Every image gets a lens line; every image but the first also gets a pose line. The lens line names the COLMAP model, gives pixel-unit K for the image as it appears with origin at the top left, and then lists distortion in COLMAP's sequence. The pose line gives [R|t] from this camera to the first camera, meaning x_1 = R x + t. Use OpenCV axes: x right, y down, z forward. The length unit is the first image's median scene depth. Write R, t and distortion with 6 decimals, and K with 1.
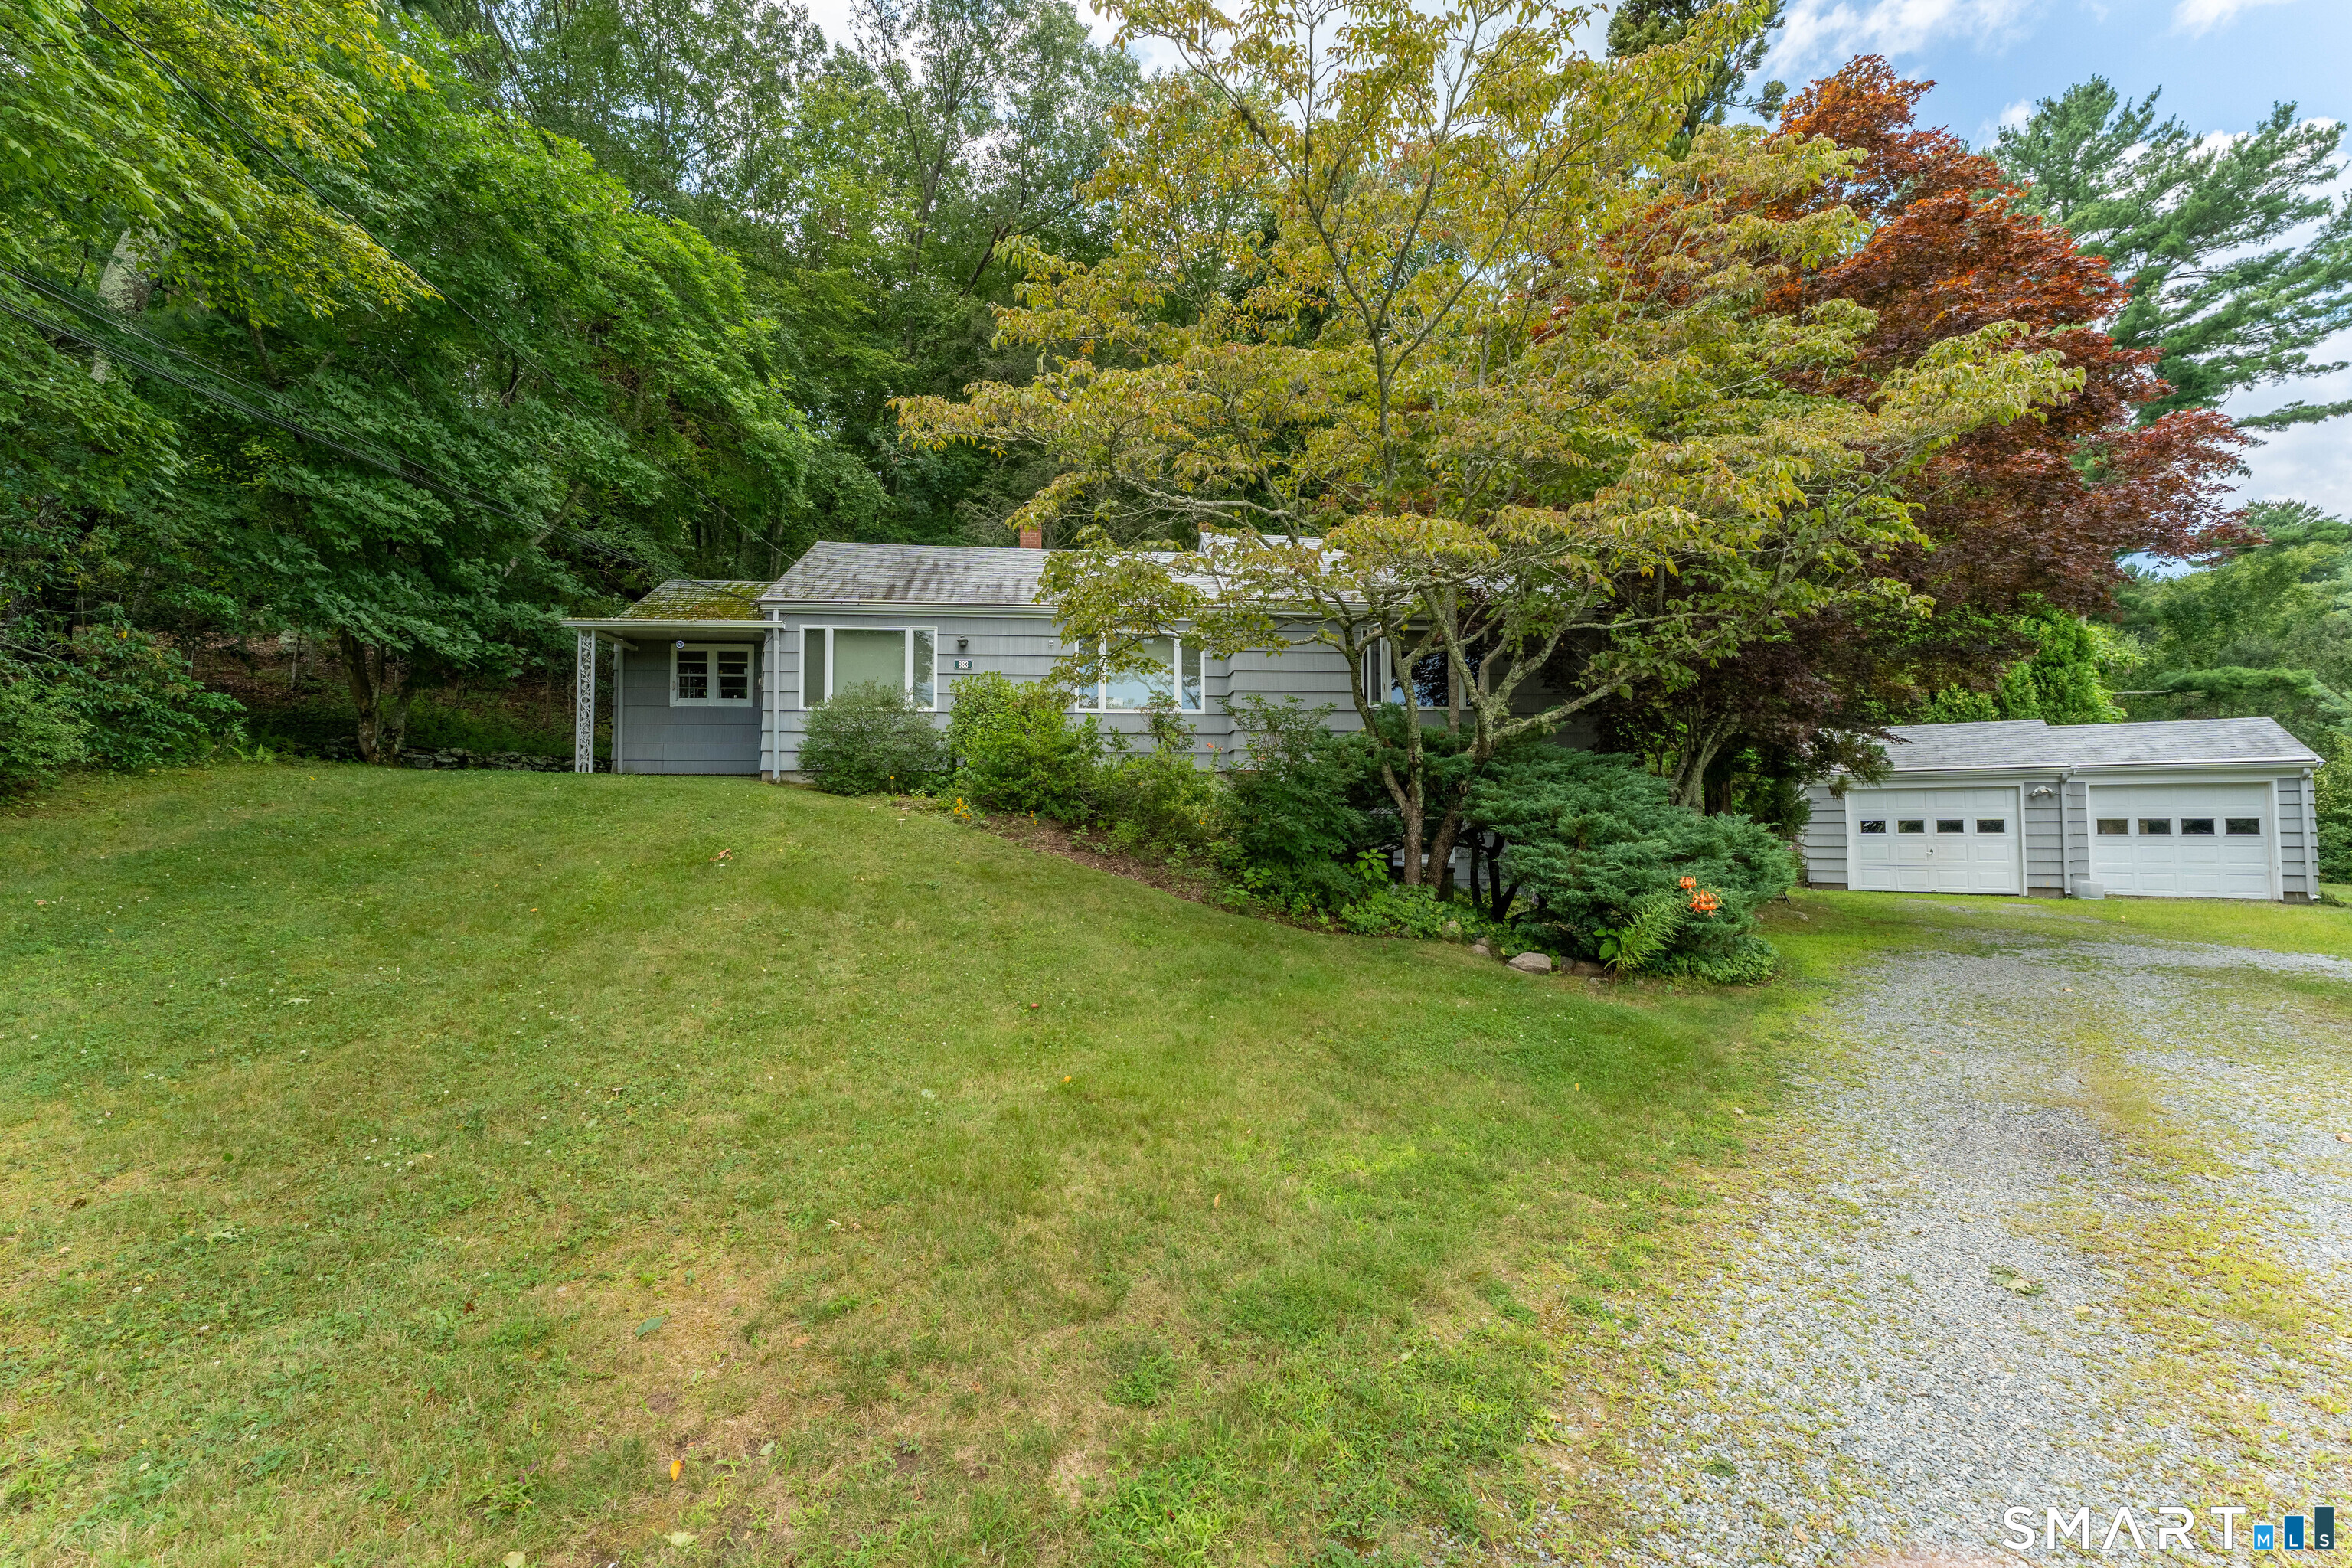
lens RADIAL K [[947.8, 0, 1176.0], [0, 947.8, 784.0], [0, 0, 1]] dist [0.000036, 0.000637]
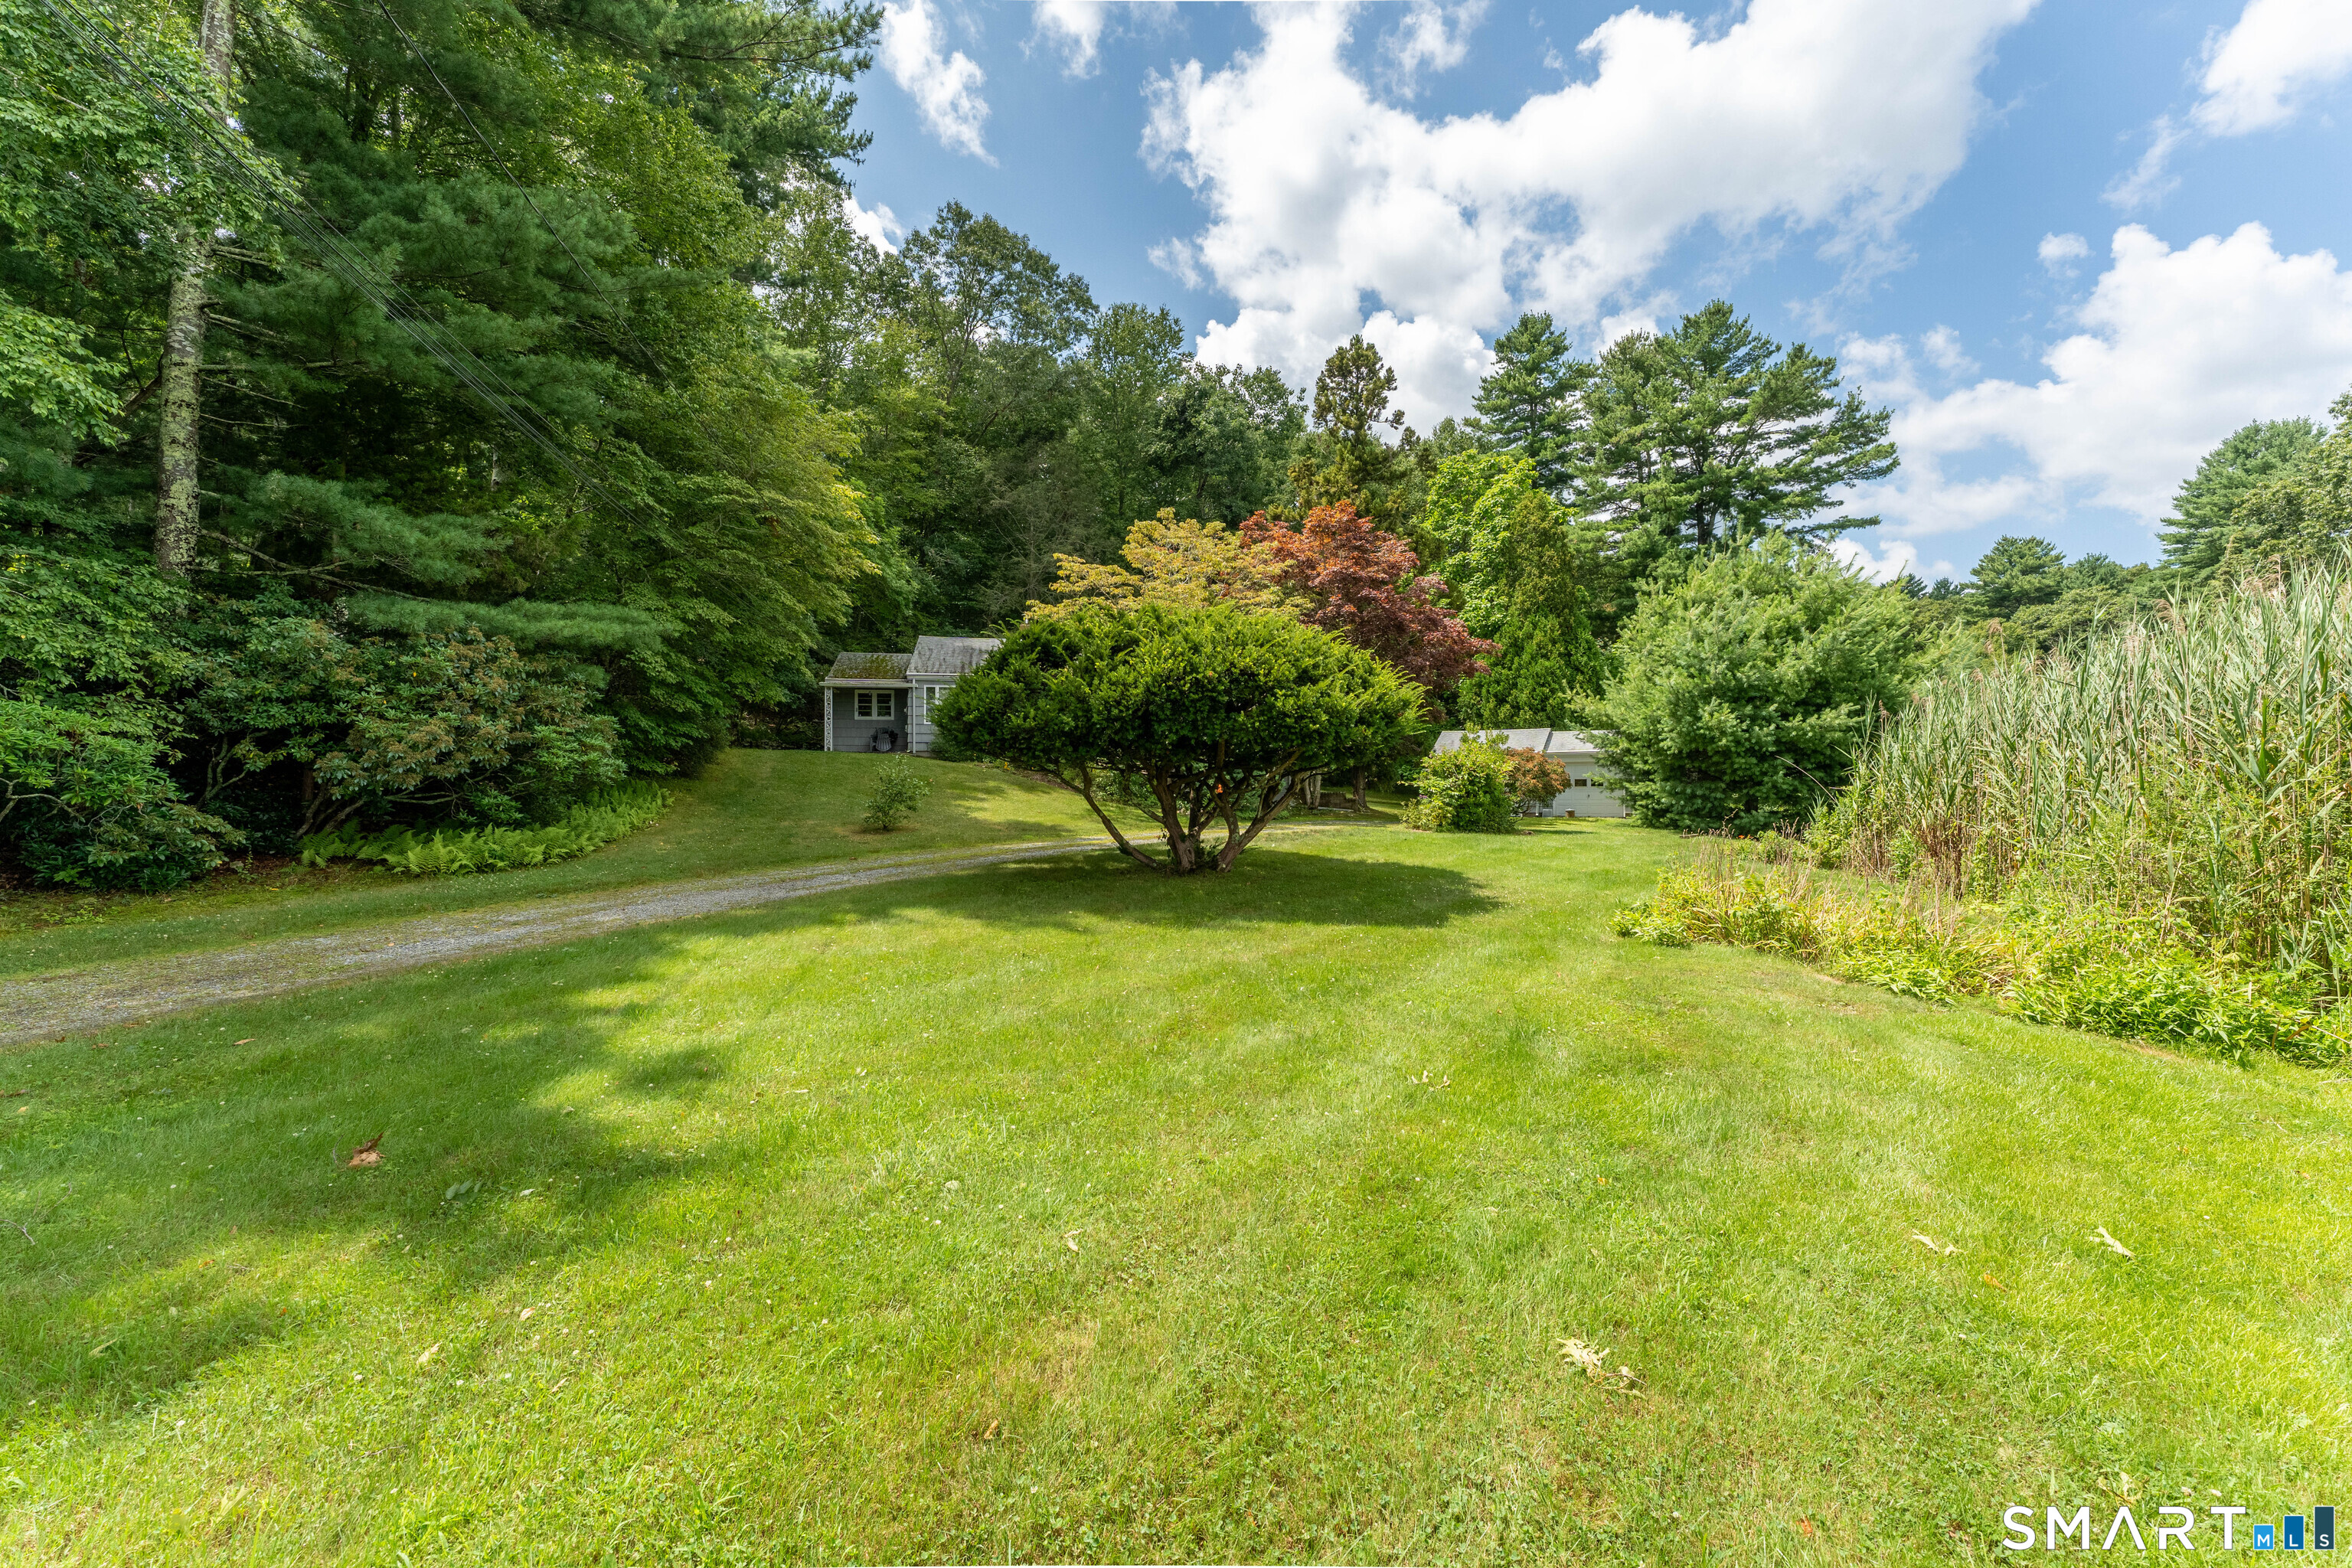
lens RADIAL K [[942.2, 0, 1176.0], [0, 942.2, 784.0], [0, 0, 1]] dist [-0.009455, -0.000027]
pose [[0.999438, 0.006184, 0.032943, 0.097275], [-0.007011, 0.999662, 0.025036, 0.003139], [-0.032777, -0.025253, 0.999144, -0.977981]]
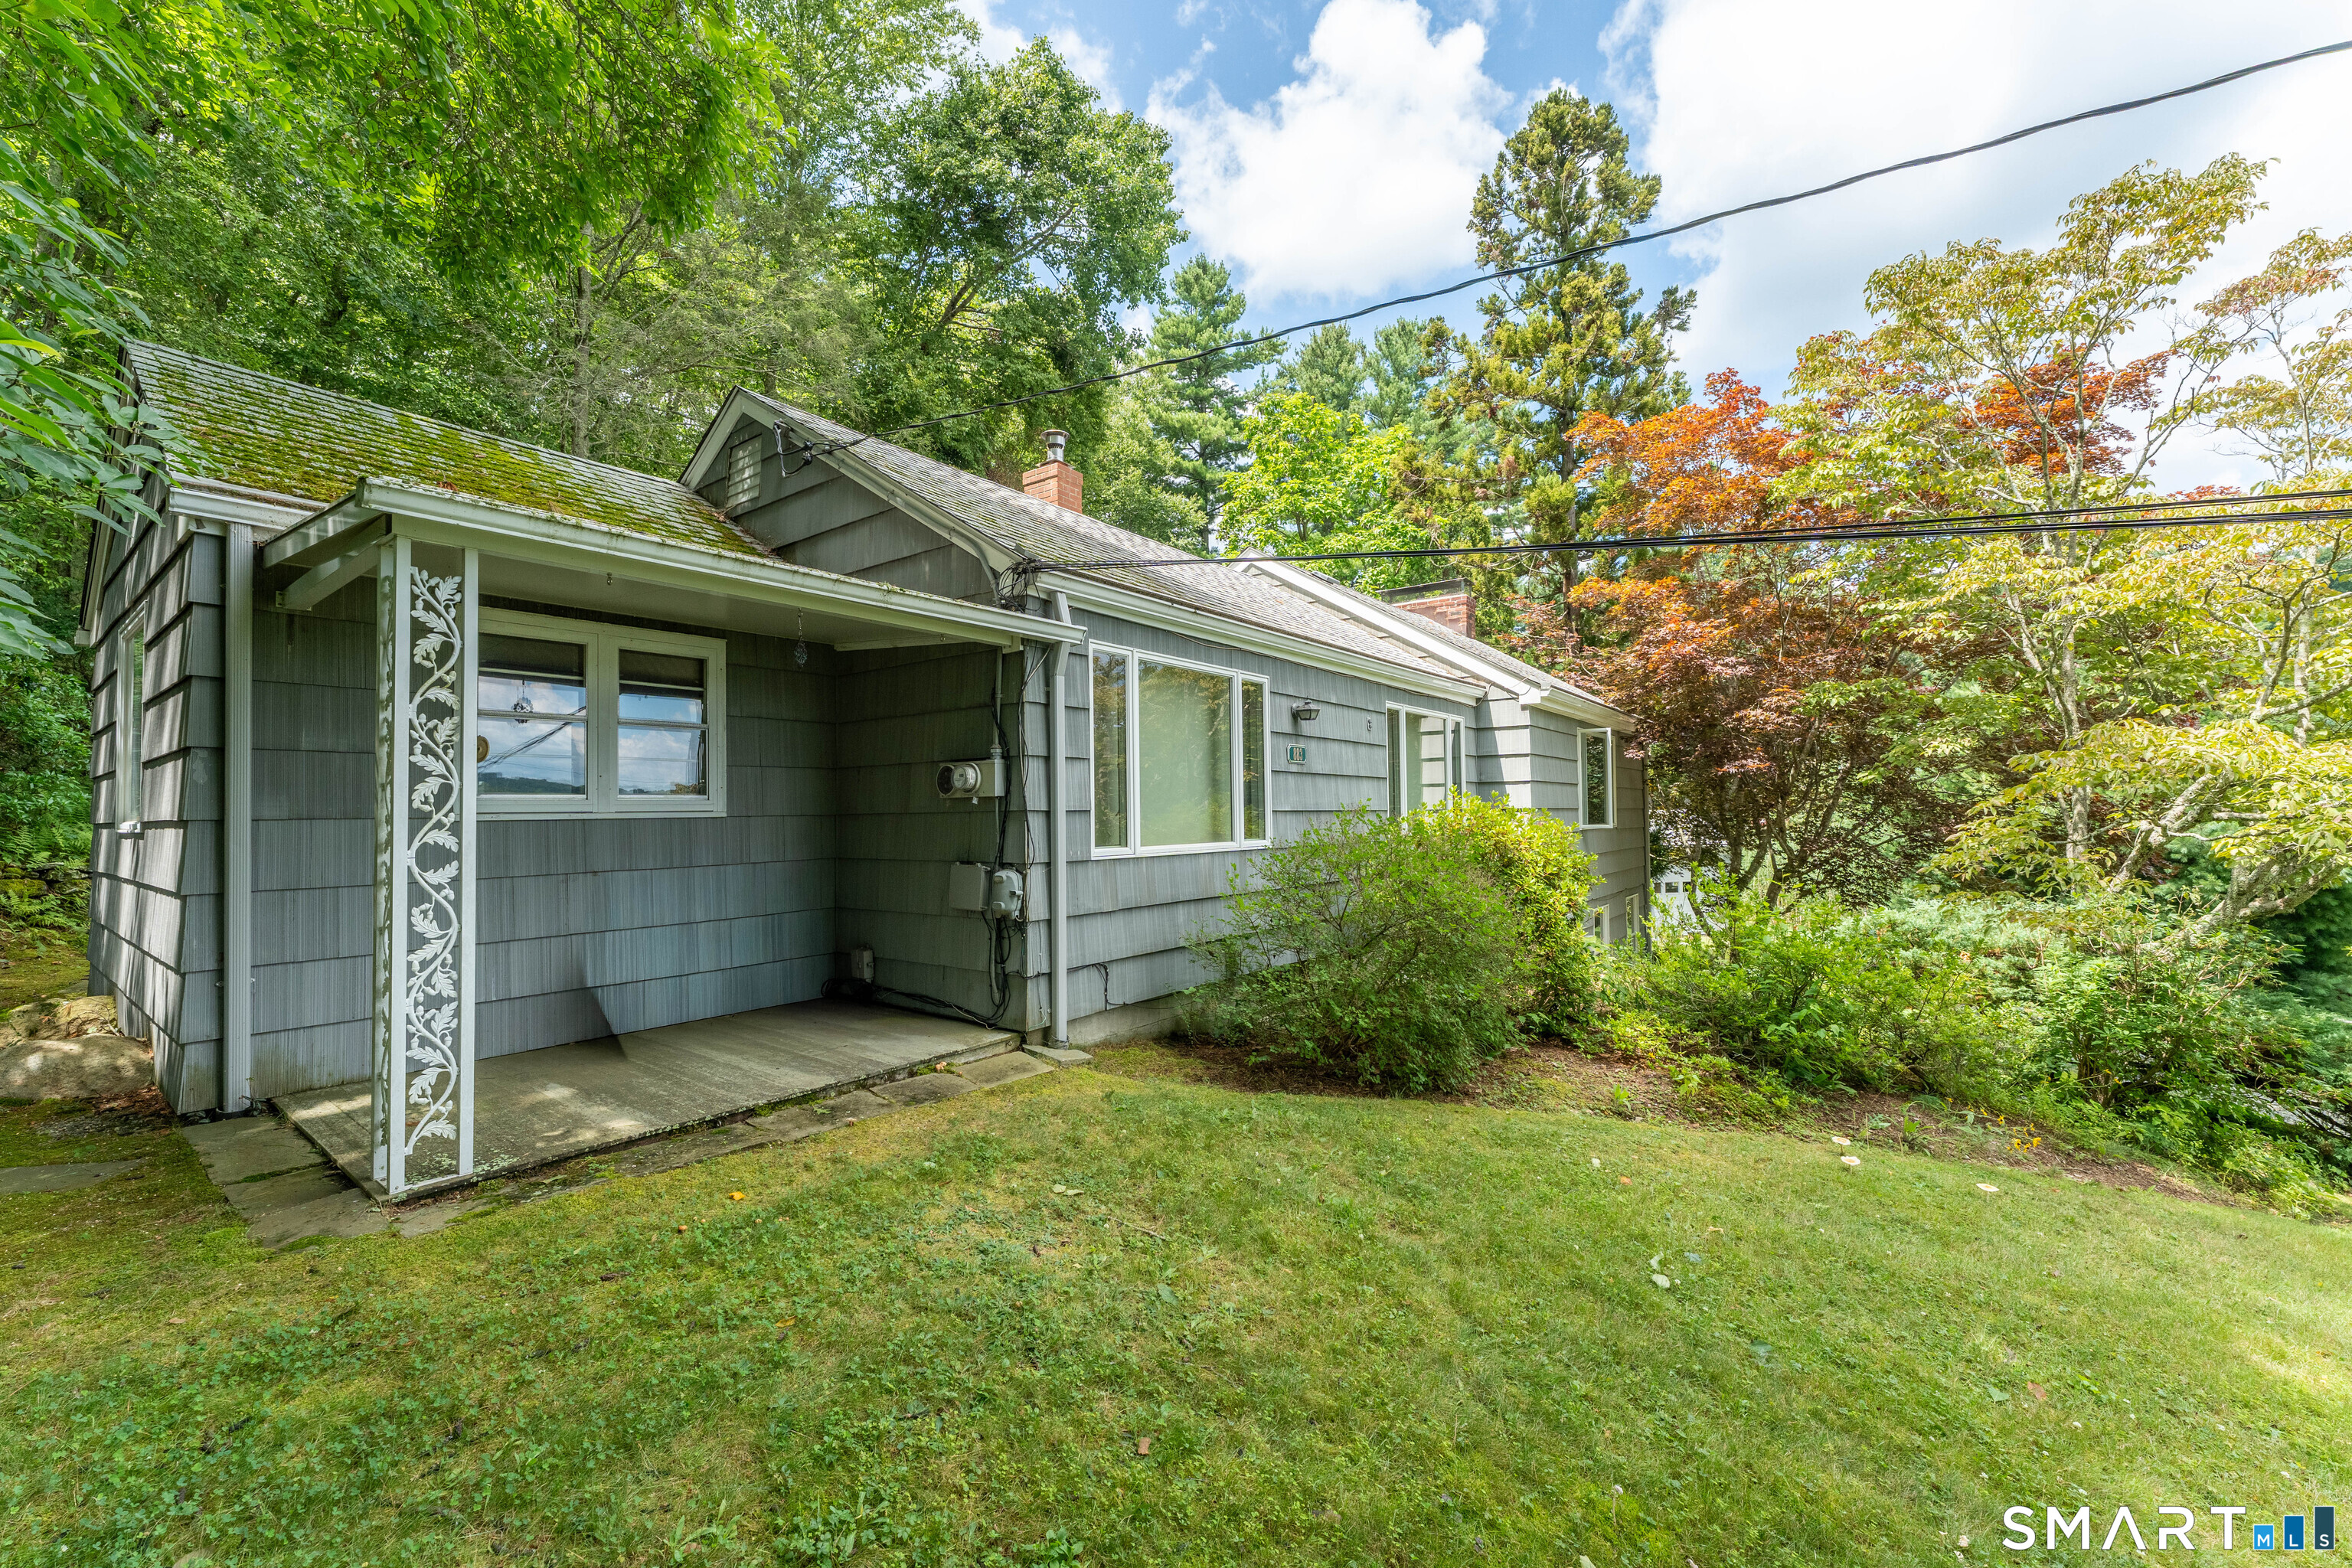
lens RADIAL K [[942.2, 0, 1176.0], [0, 942.2, 784.0], [0, 0, 1]] dist [-0.009455, -0.000027]
pose [[0.686376, 0.017998, 0.727024, -0.520193], [-0.049164, 0.998555, 0.021695, -0.093934], [-0.725583, -0.050634, 0.686269, 0.555419]]
